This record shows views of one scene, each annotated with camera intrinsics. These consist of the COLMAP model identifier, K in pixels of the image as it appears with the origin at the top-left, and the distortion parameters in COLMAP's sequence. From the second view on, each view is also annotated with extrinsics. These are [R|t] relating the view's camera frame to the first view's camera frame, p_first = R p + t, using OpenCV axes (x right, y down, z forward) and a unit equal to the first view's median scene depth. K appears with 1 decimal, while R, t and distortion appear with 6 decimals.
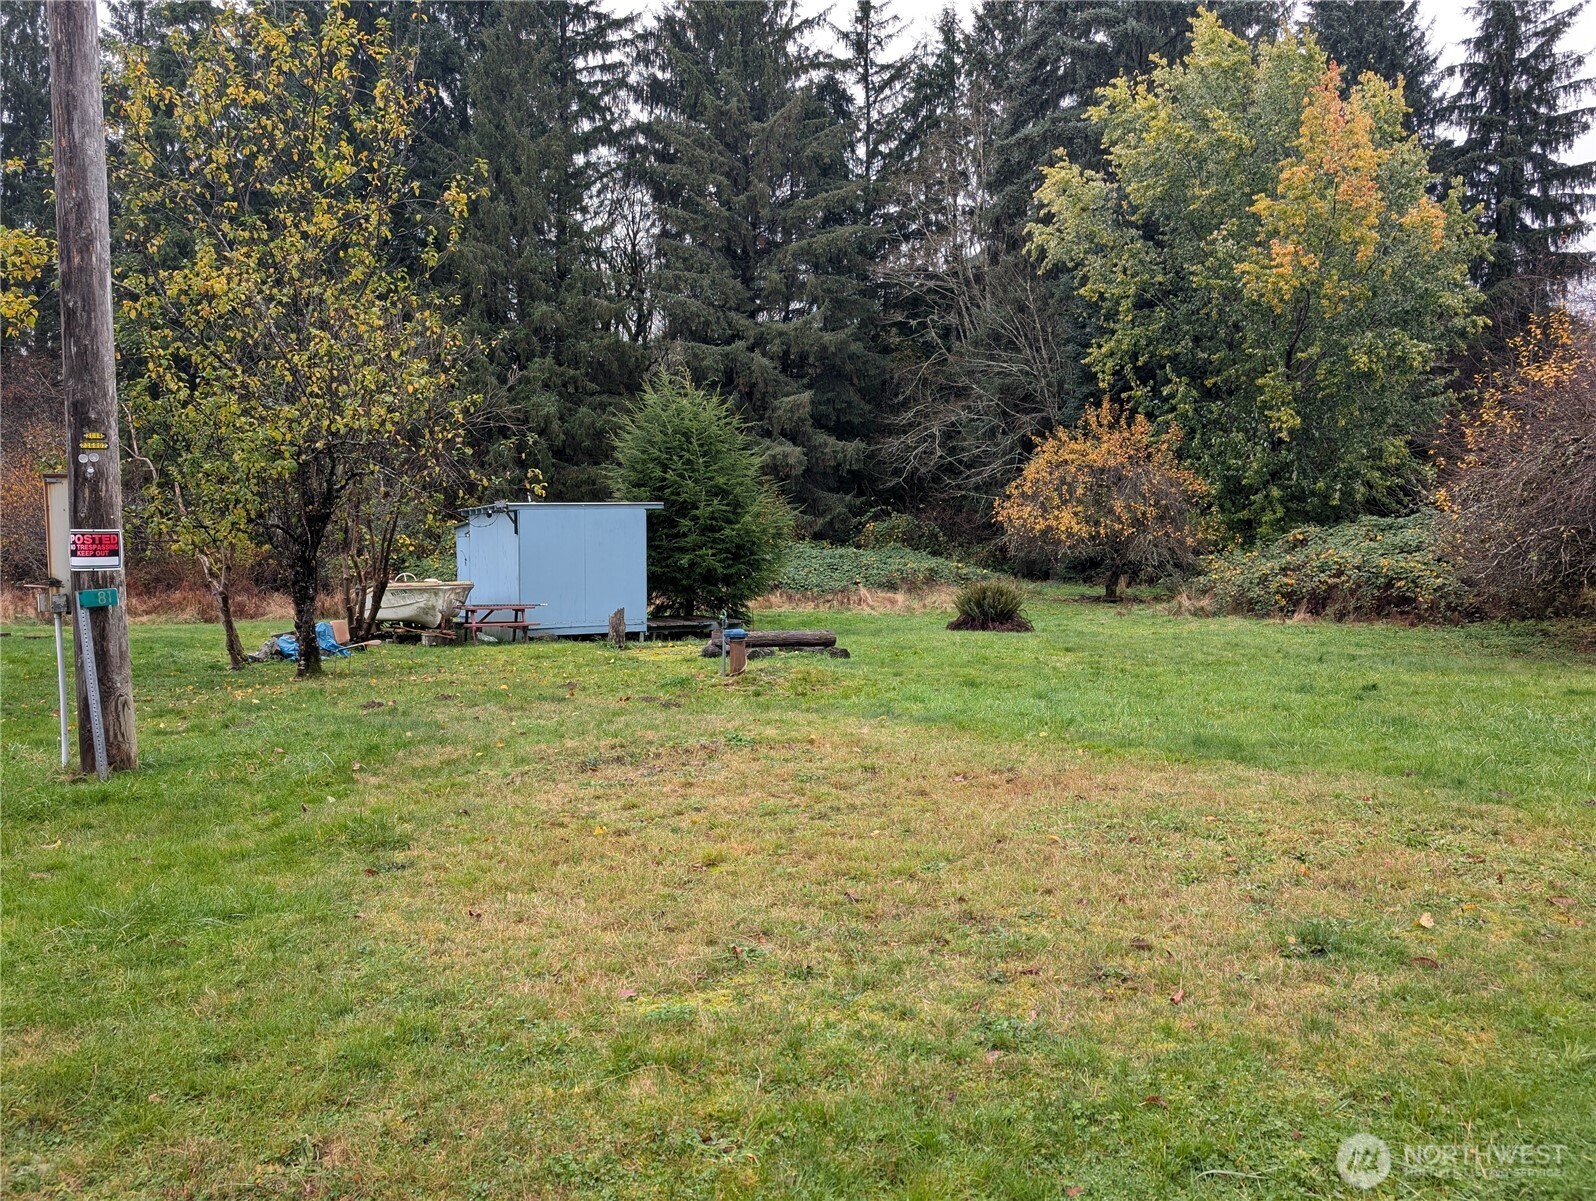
lens RADIAL K [[1147.5, 0, 811.1], [0, 1147.5, 597.9], [0, 0, 1]] dist [0.006314, -0.004632]
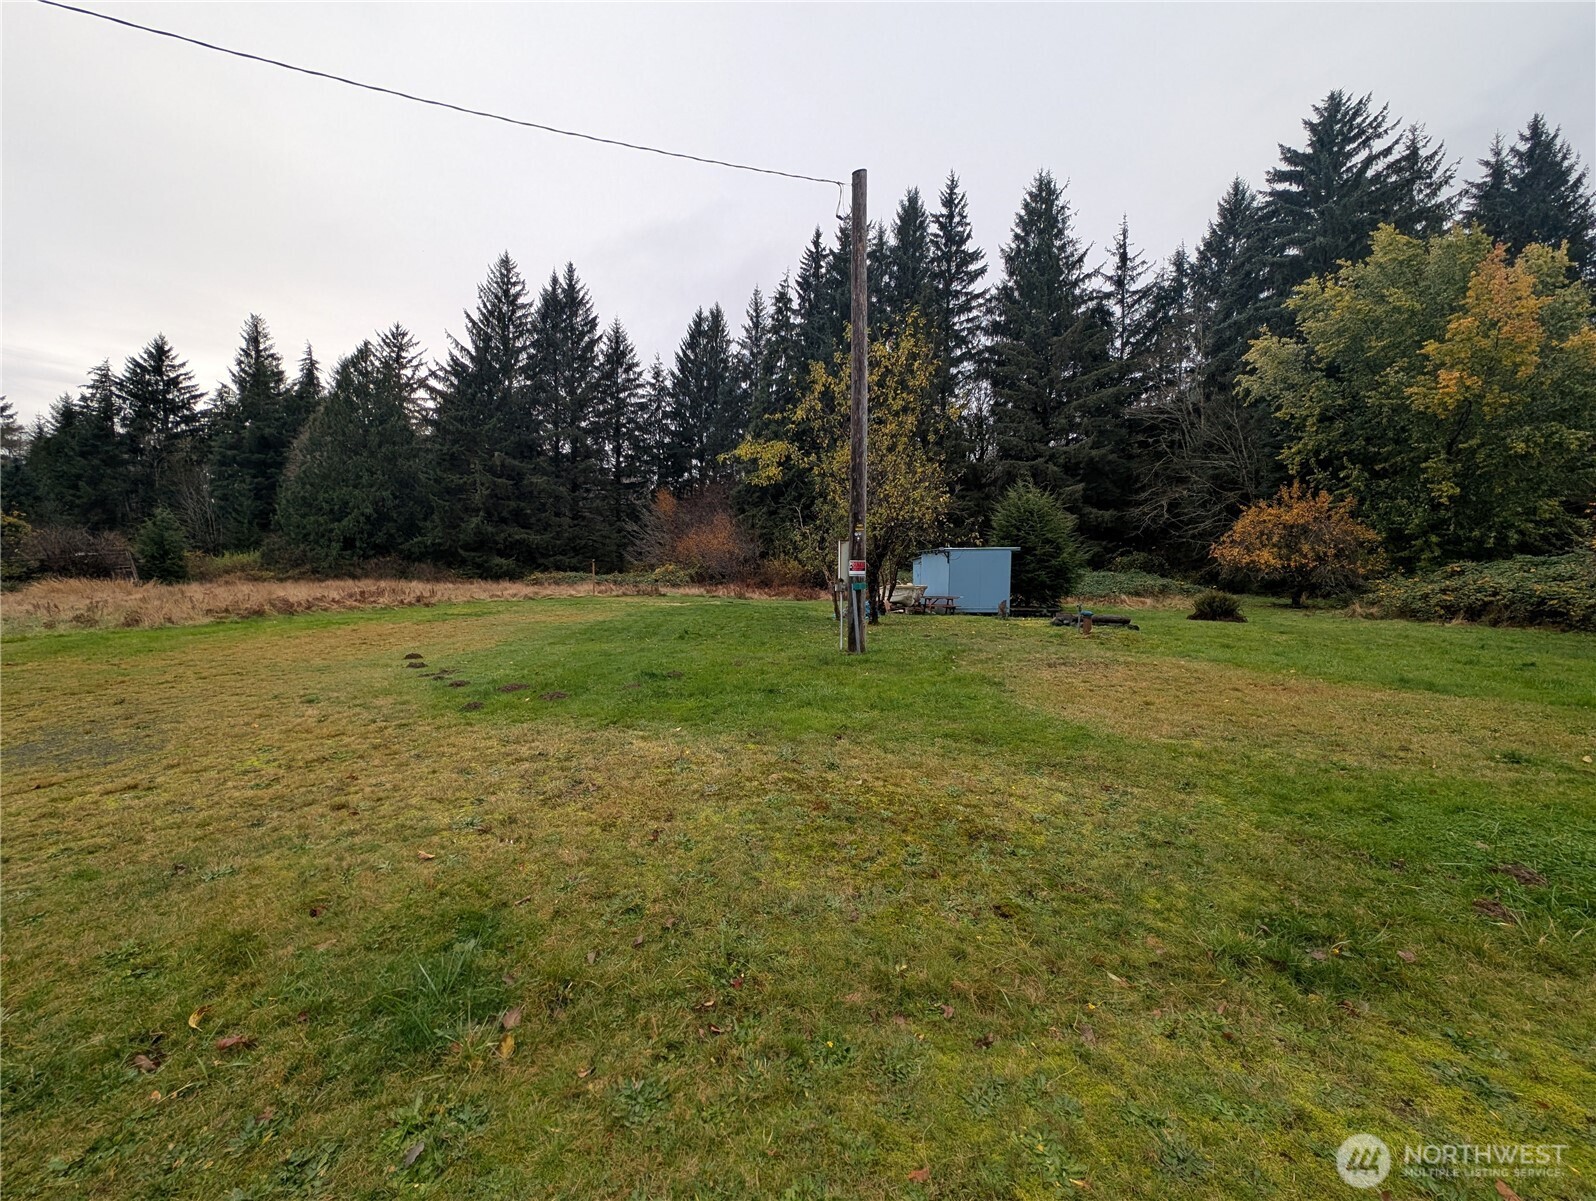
lens RADIAL K [[602.7, 0, 795.0], [0, 602.7, 596.6], [0, 0, 1]] dist [-0.001296, -0.000507]
pose [[0.911398, 0.031509, -0.410319, -0.027250], [-0.031056, 0.999487, 0.007771, 0.002519], [0.410353, 0.005661, 0.911909, -0.047135]]
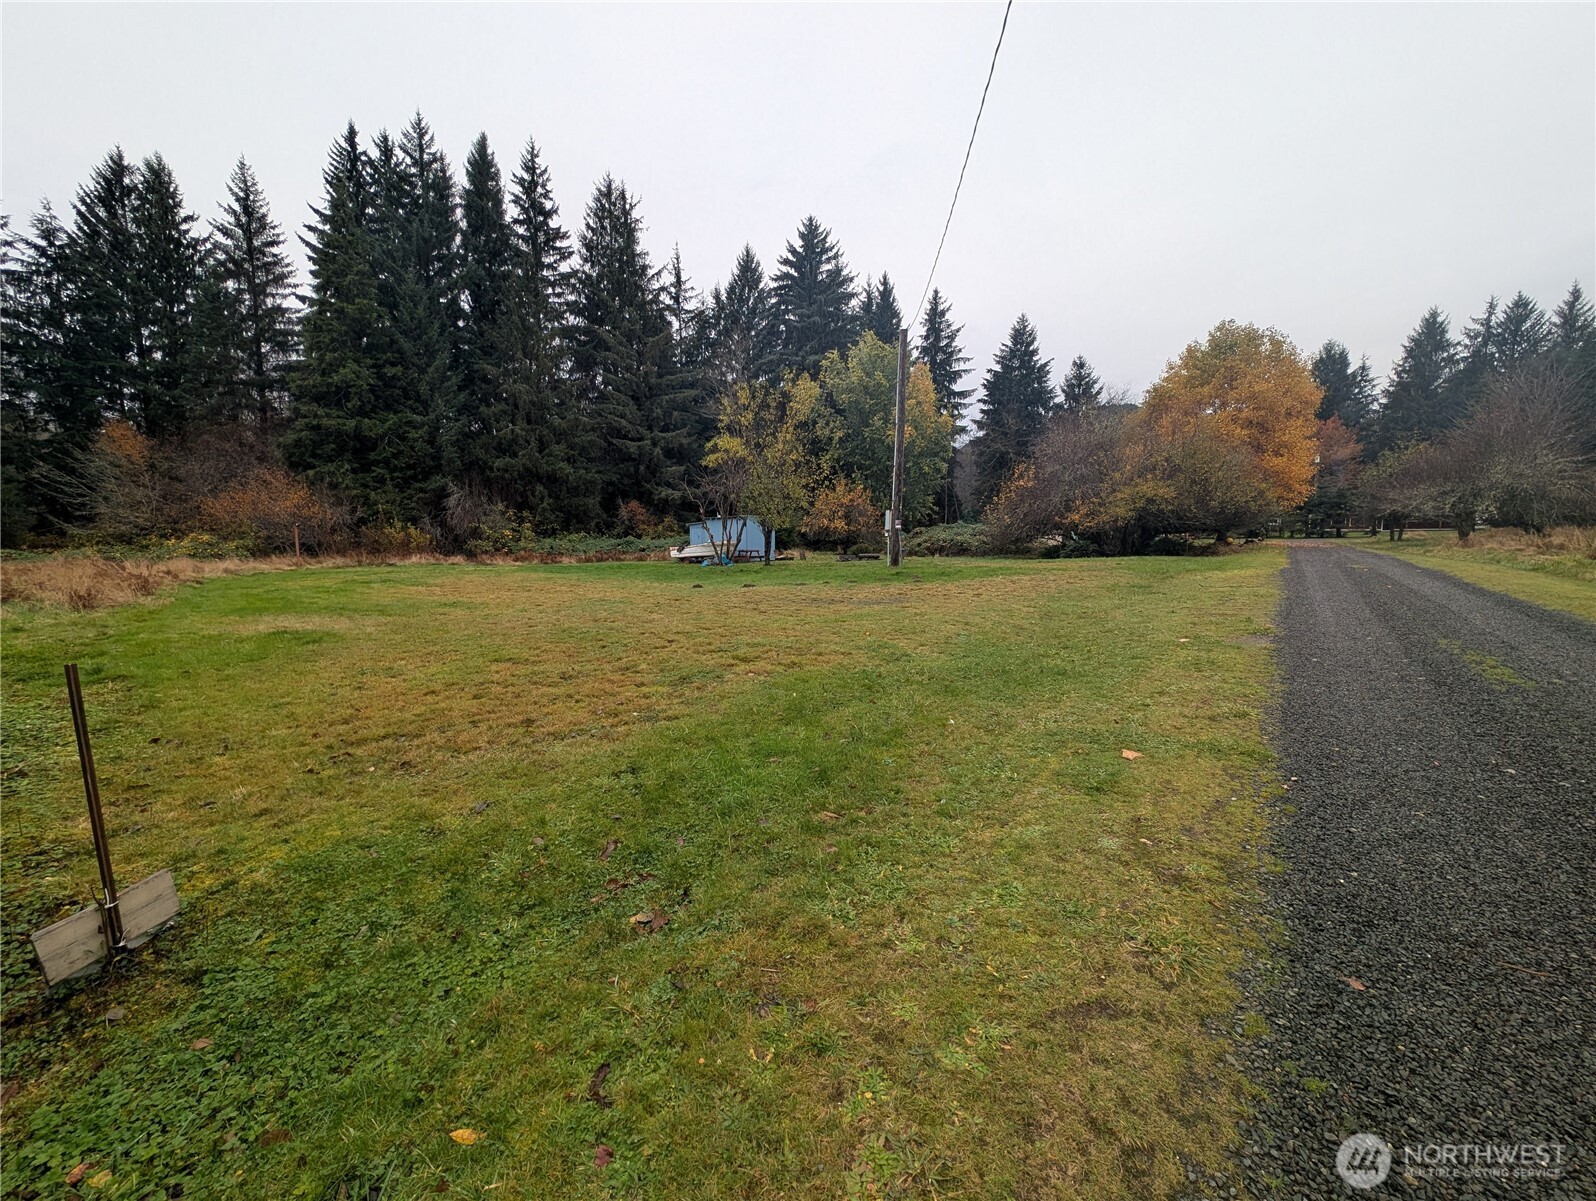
lens RADIAL K [[599.4, 0, 798.0], [0, 599.4, 600.5], [0, 0, 1]] dist [0.007190, -0.003205]
pose [[0.922976, -0.040279, 0.382745, -0.335392], [0.020170, 0.998204, 0.056408, 0.023460], [-0.384330, -0.044344, 0.922130, -0.217768]]
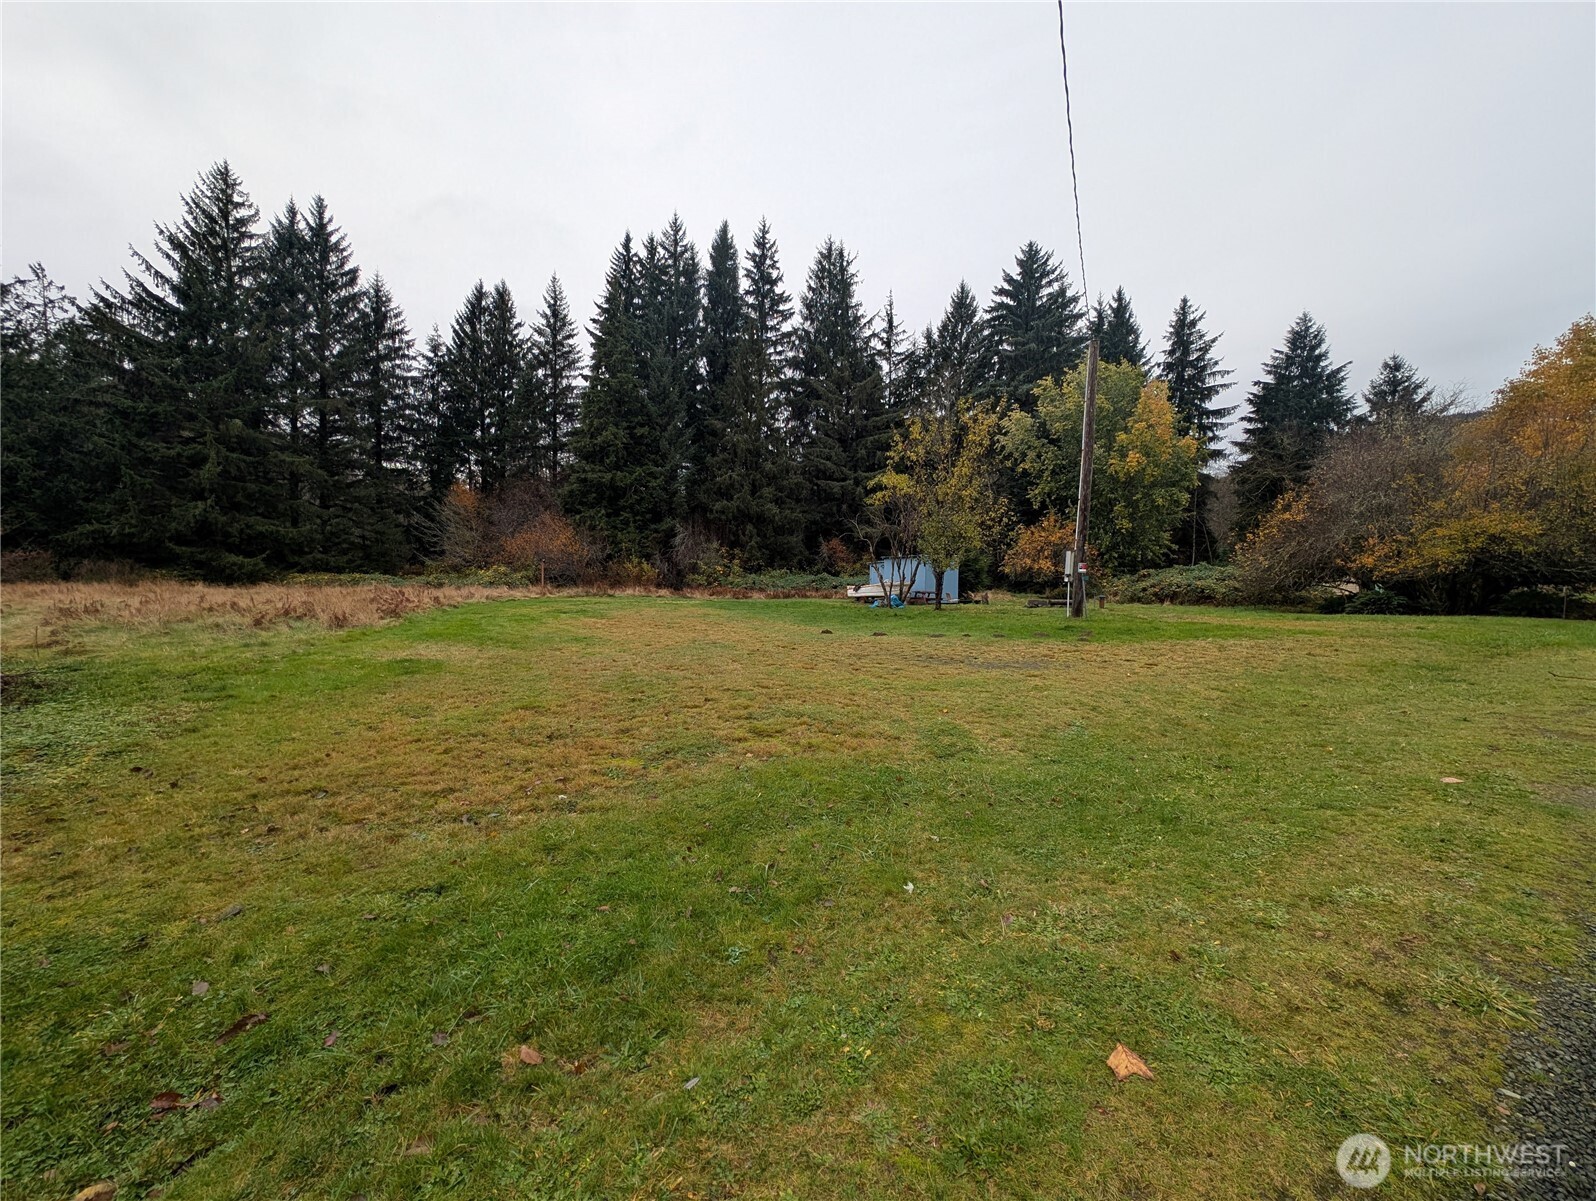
lens RADIAL K [[597.4, 0, 796.6], [0, 597.4, 598.6], [0, 0, 1]] dist [0.028133, -0.019932]
pose [[0.998964, 0.016271, 0.042490, -0.289893], [-0.015922, 0.999837, -0.008544, 0.018990], [-0.042622, 0.007858, 0.999060, -0.201287]]
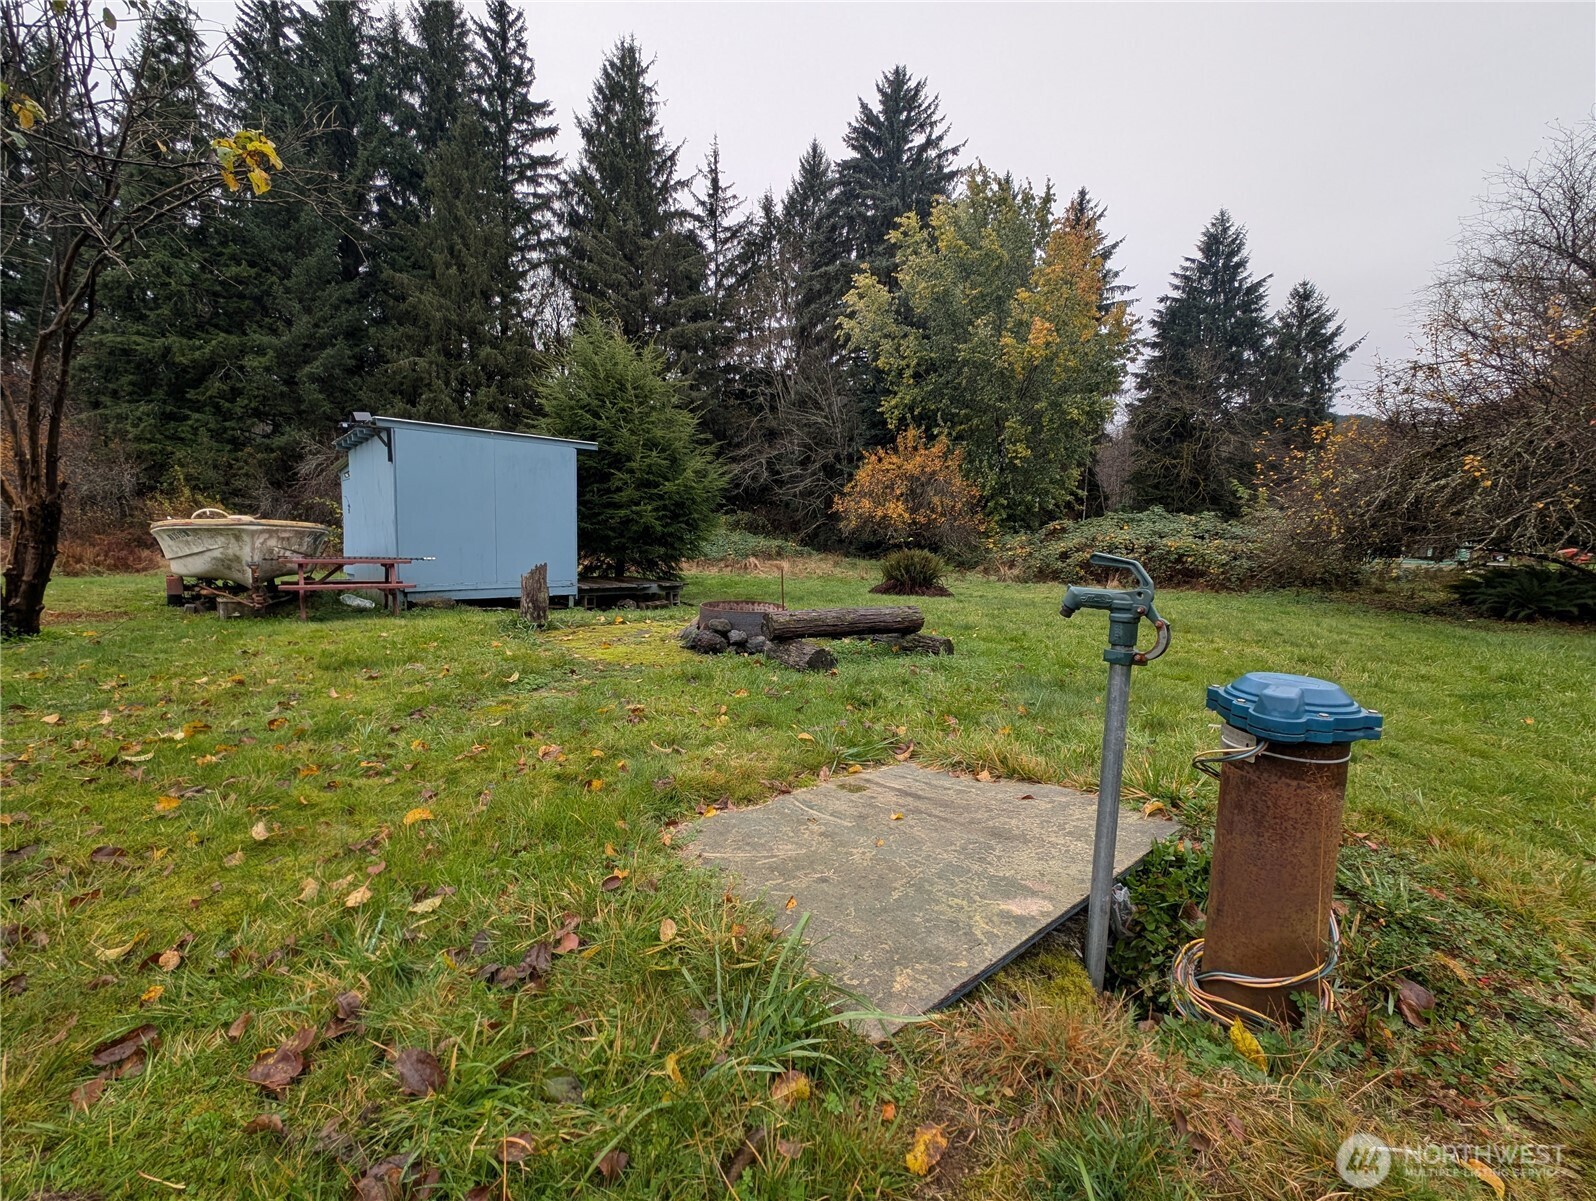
lens RADIAL K [[599.4, 0, 798.0], [0, 599.4, 600.5], [0, 0, 1]] dist [0.007190, -0.003205]
pose [[0.974483, 0.004416, 0.224419, -0.041260], [-0.016224, 0.998577, 0.050799, 0.004177], [-0.223875, -0.053144, 0.973168, 0.261935]]
